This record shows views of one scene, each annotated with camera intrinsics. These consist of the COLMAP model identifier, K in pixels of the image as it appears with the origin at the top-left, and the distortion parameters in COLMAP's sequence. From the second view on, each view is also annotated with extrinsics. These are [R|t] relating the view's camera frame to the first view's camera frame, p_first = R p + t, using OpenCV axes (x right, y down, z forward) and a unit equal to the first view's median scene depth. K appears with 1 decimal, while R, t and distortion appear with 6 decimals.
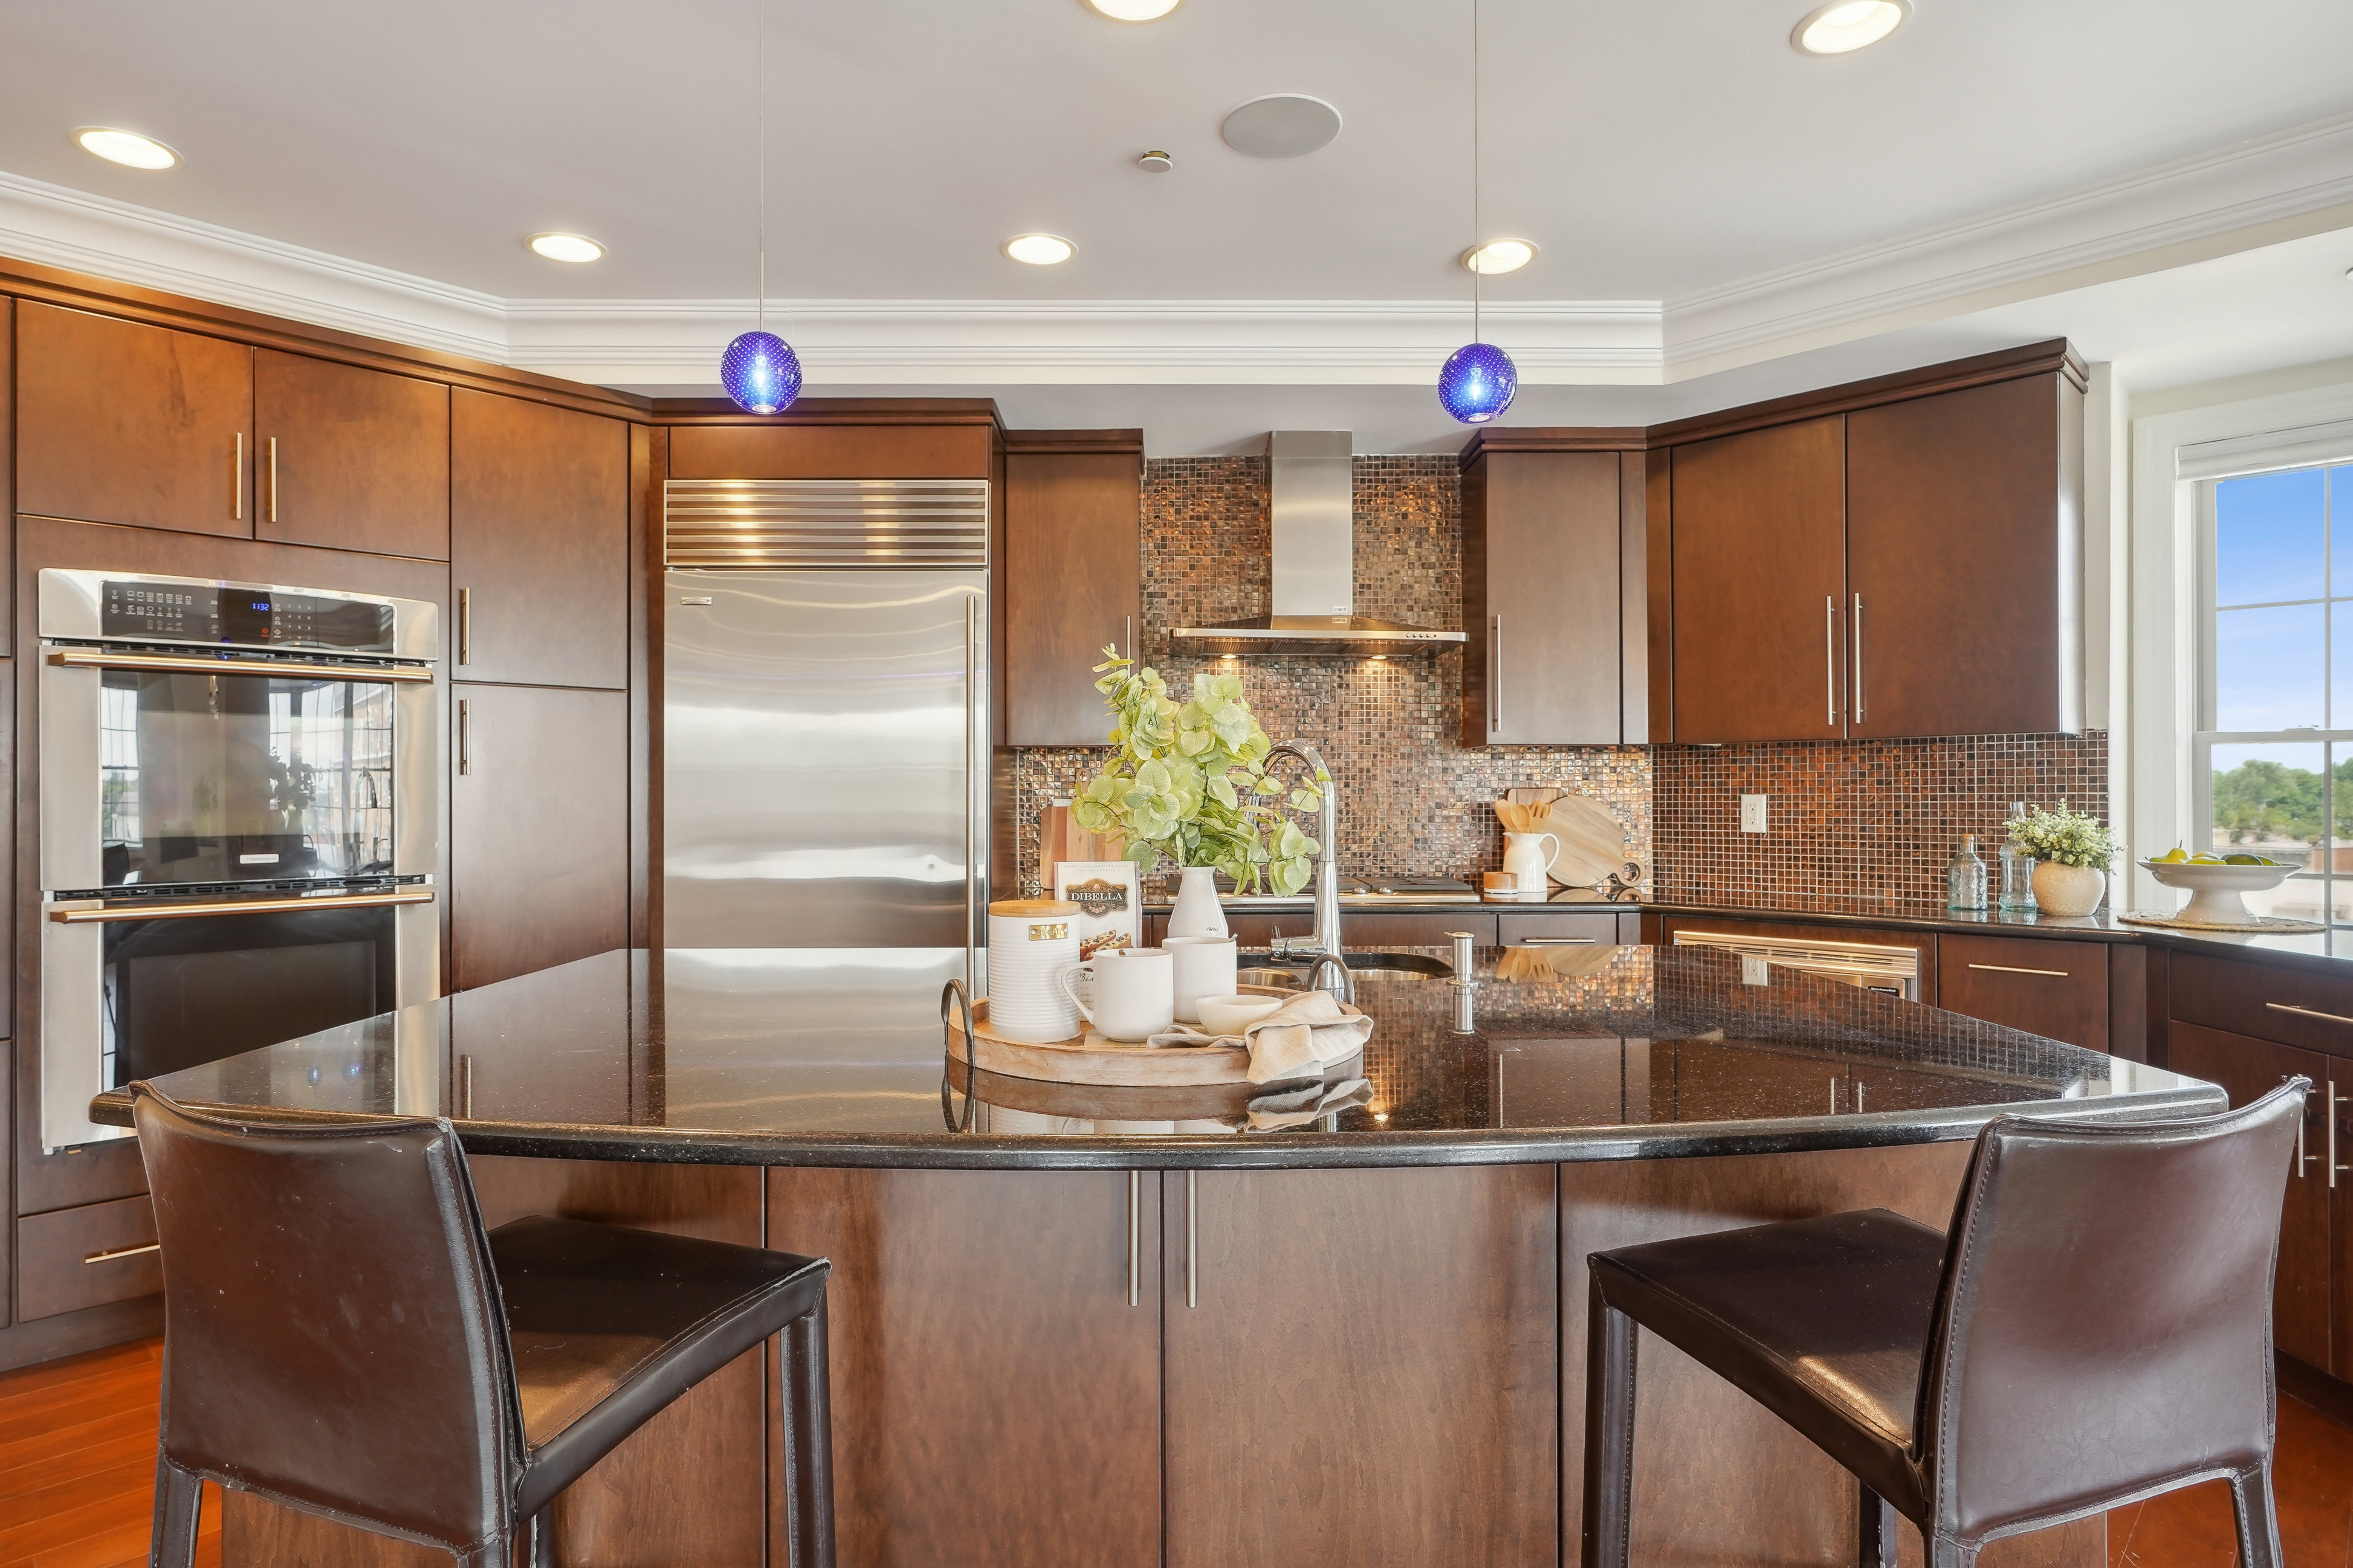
lens RADIAL K [[1260.6, 0, 1167.4], [0, 1260.6, 790.0], [0, 0, 1]] dist [0.017069, -0.005185]
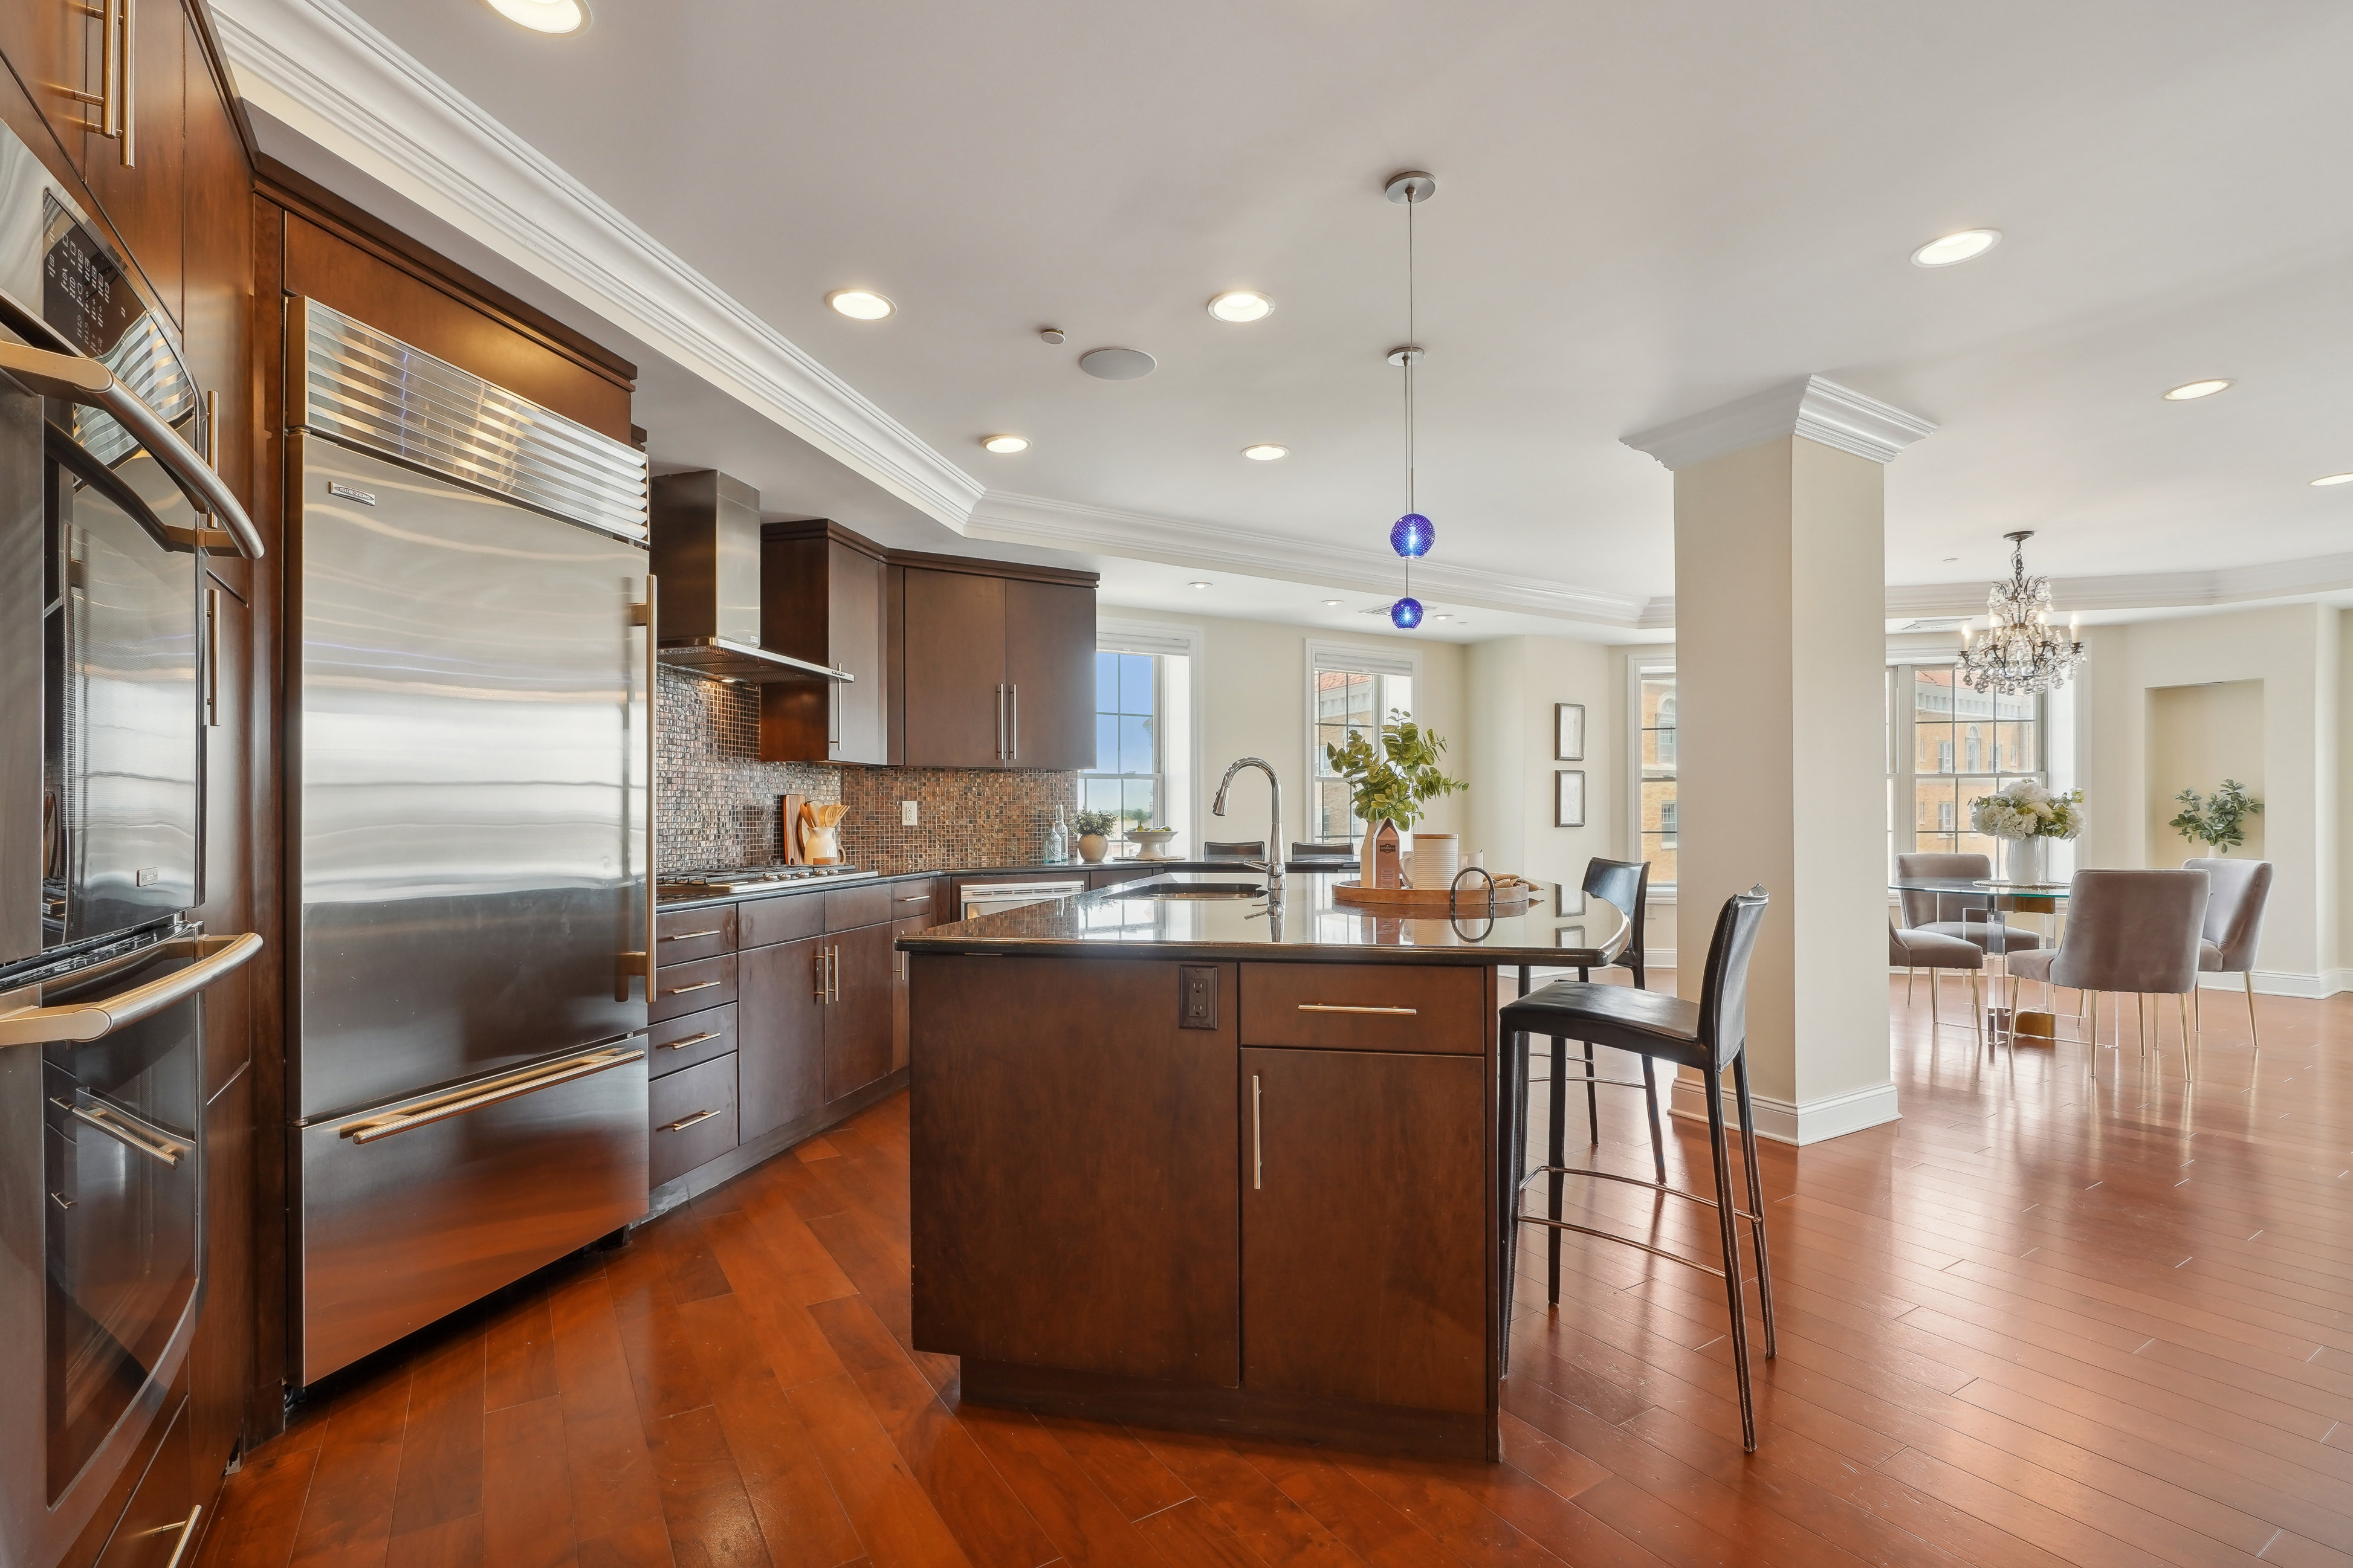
lens RADIAL K [[1092.9, 0, 1159.3], [0, 1092.9, 815.9], [0, 0, 1]] dist [-0.016263, 0.008055]
pose [[0.236190, -0.001840, 0.971705, -0.868003], [0.001669, 0.999998, 0.001488, 0.023537], [-0.971706, 0.001270, 0.236192, 0.452348]]
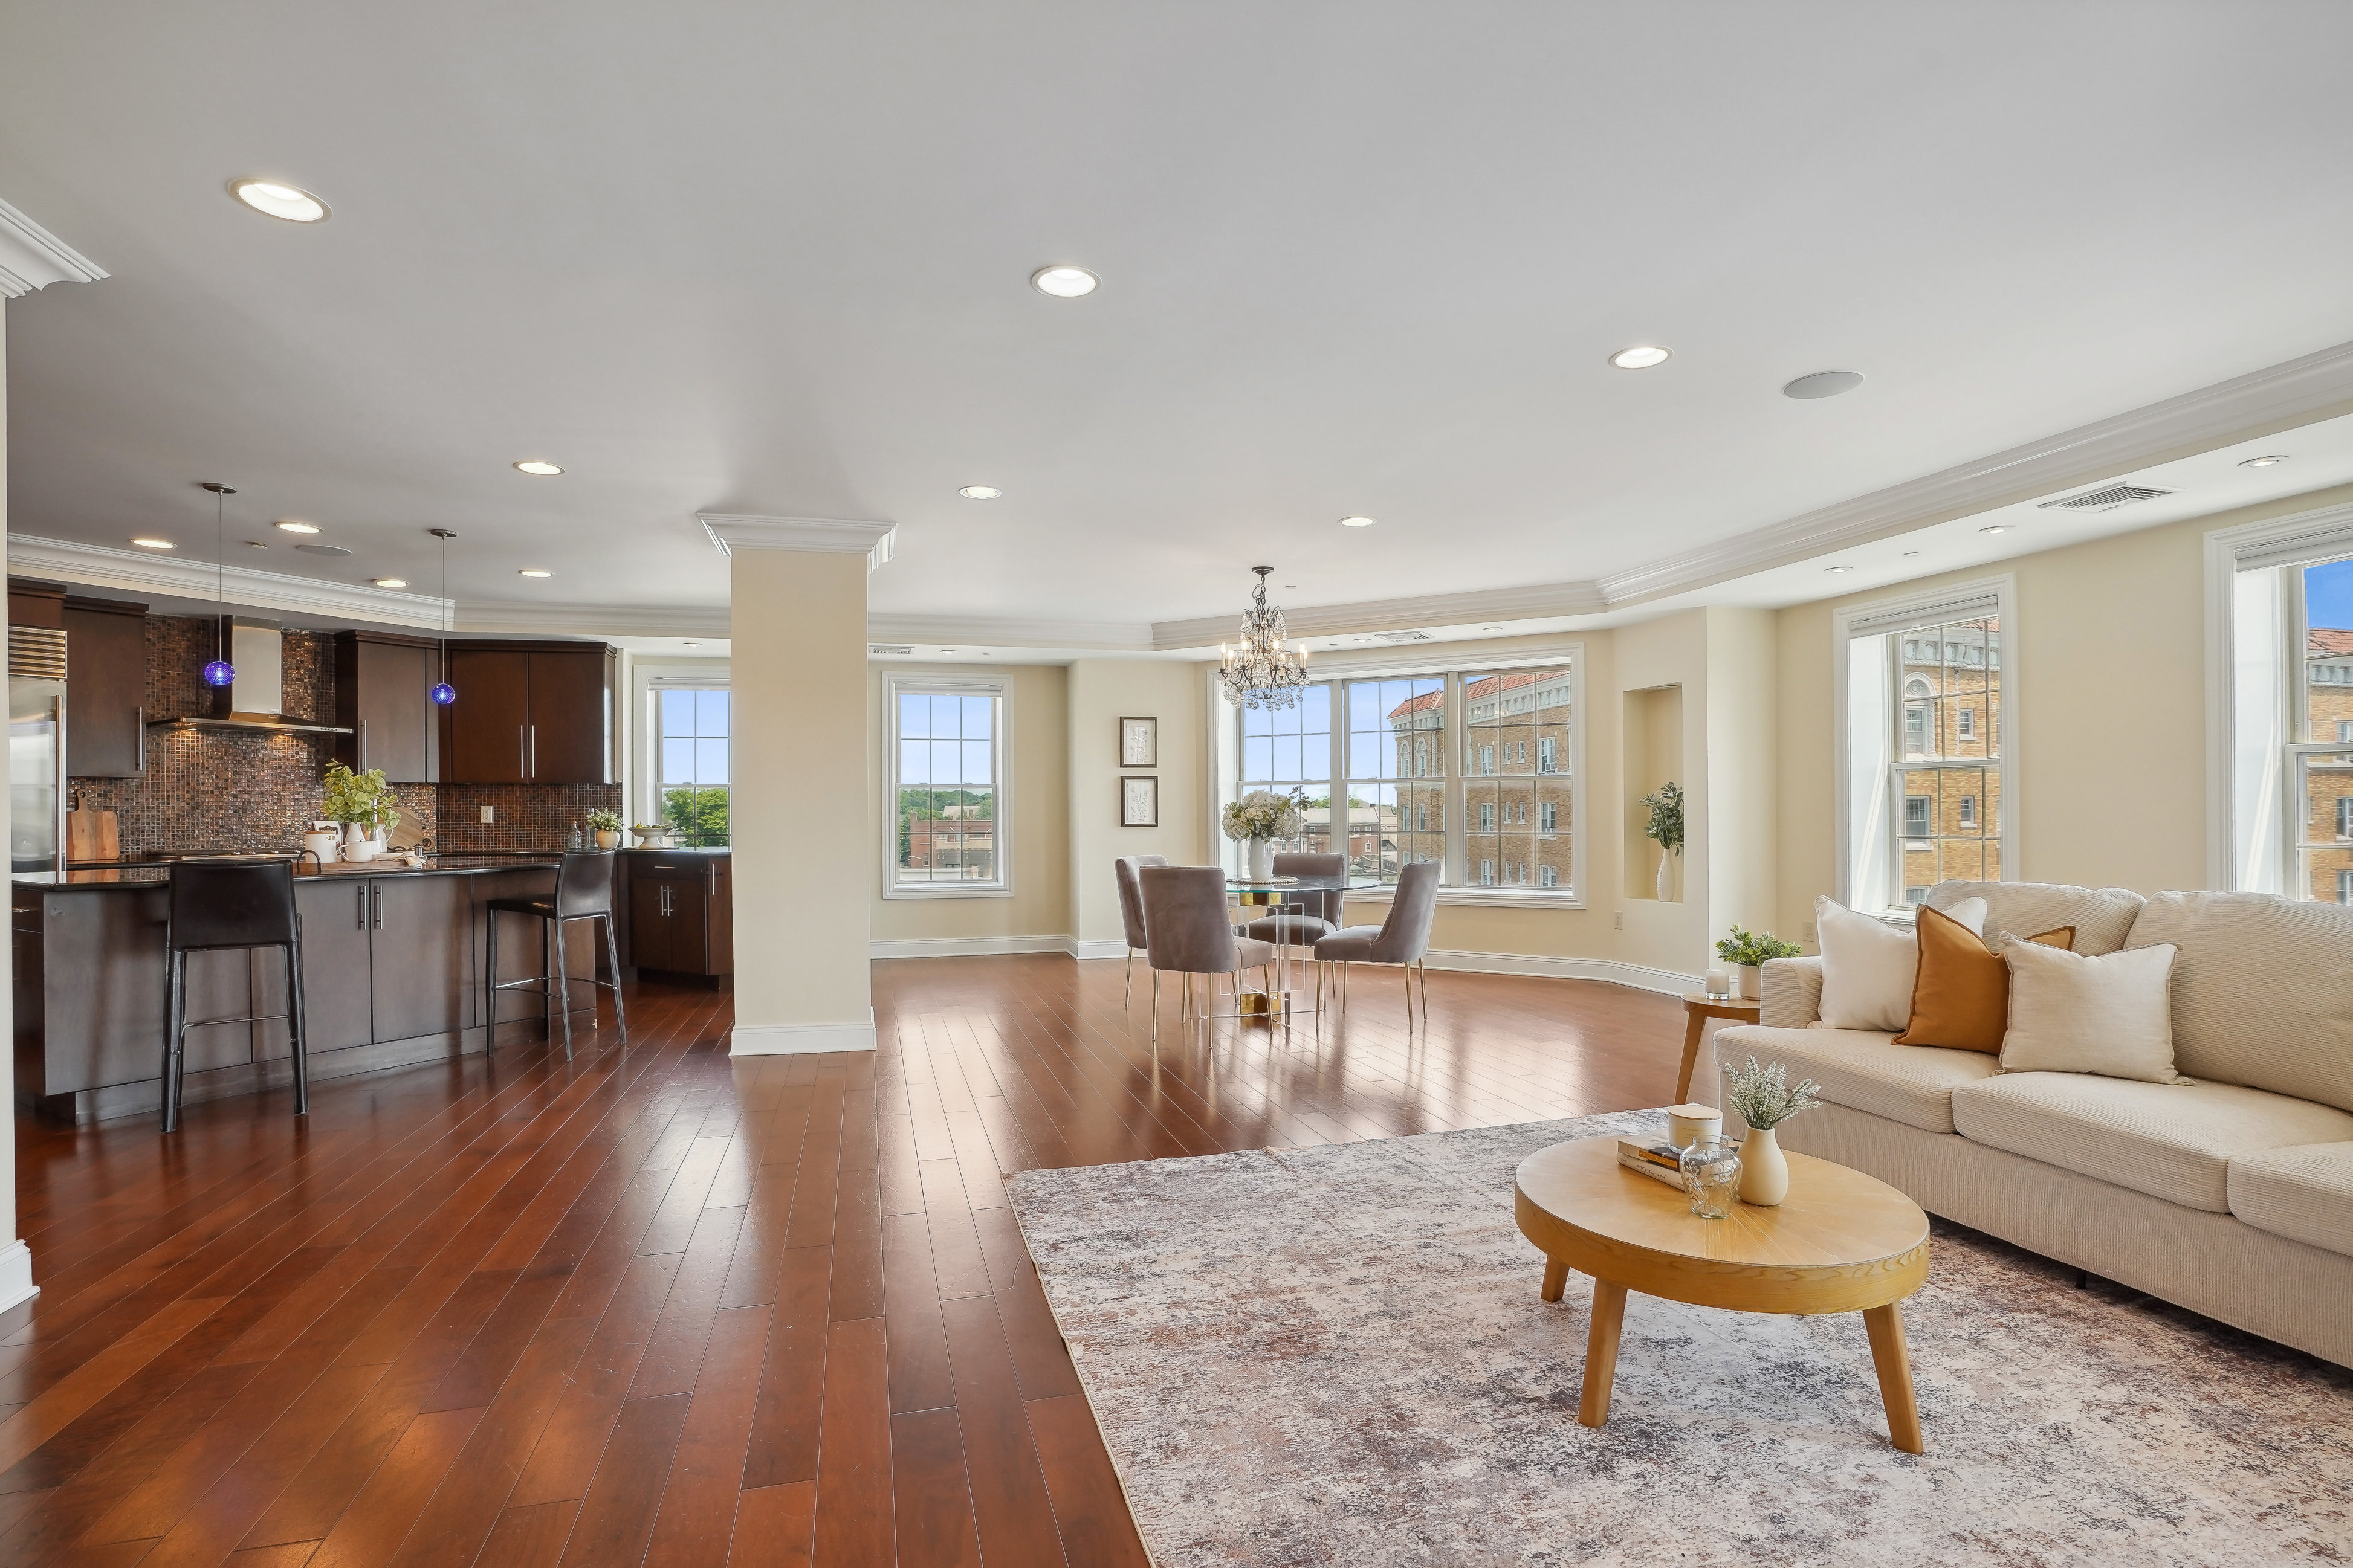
lens RADIAL K [[1092.9, 0, 1152.5], [0, 1092.9, 802.6], [0, 0, 1]] dist [-0.016263, 0.008055]
pose [[0.513217, 0.005802, 0.858239, -0.684083], [0.001293, 0.999971, -0.007533, 0.015310], [-0.858258, 0.004976, 0.513195, -1.172948]]
